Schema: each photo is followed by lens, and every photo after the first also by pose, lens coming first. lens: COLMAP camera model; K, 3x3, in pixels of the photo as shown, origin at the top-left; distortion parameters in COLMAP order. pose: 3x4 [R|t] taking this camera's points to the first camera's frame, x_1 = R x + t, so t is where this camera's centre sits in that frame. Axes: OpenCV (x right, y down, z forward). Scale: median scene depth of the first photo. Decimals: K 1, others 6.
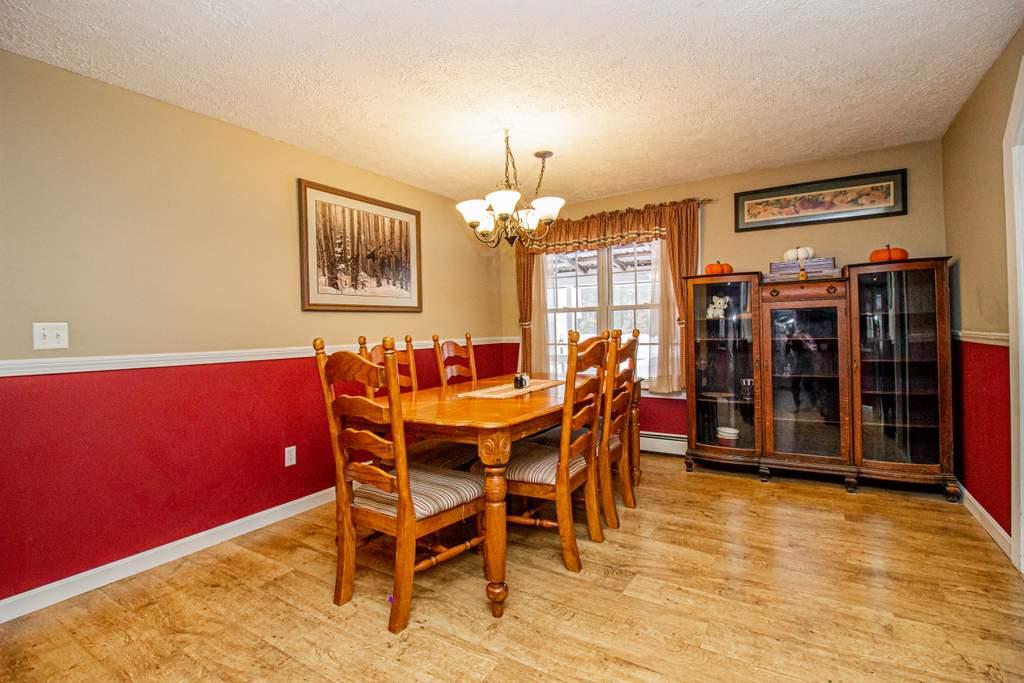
lens RADIAL K [[492.3, 0, 503.4], [0, 492.3, 337.7], [0, 0, 1]] dist [-0.001255, 0.000741]
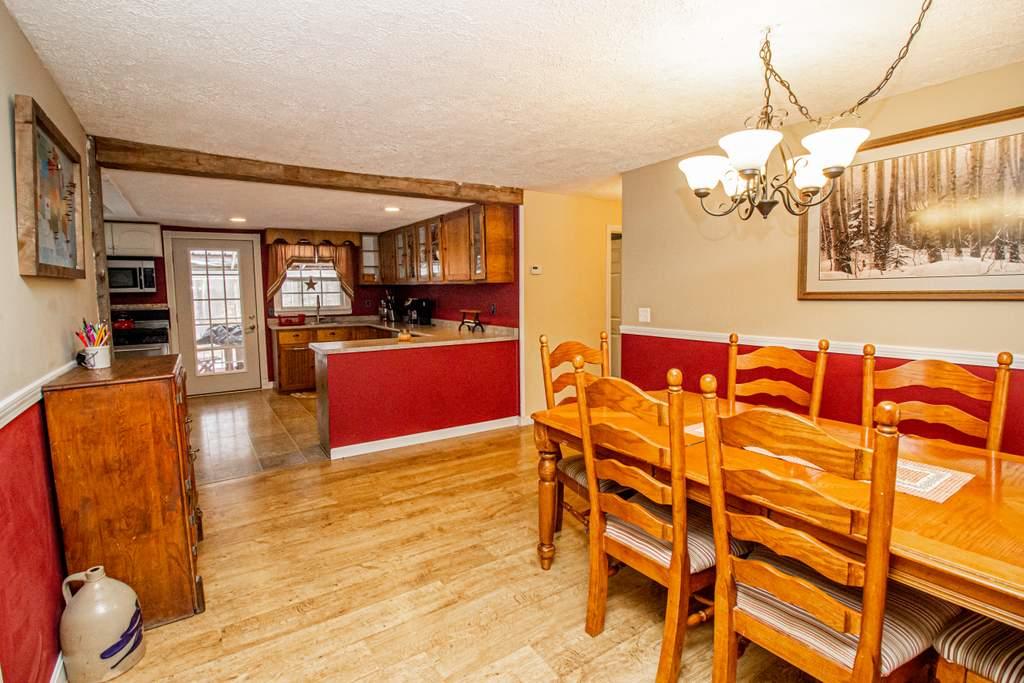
lens RADIAL K [[492.3, 0, 510.6], [0, 492.3, 337.7], [0, 0, 1]] dist [-0.001255, 0.000741]
pose [[-0.422437, 0.124674, -0.897777, 0.634403], [0.018761, 0.991485, 0.128859, -0.107144], [0.906198, 0.037591, -0.421179, 0.837017]]
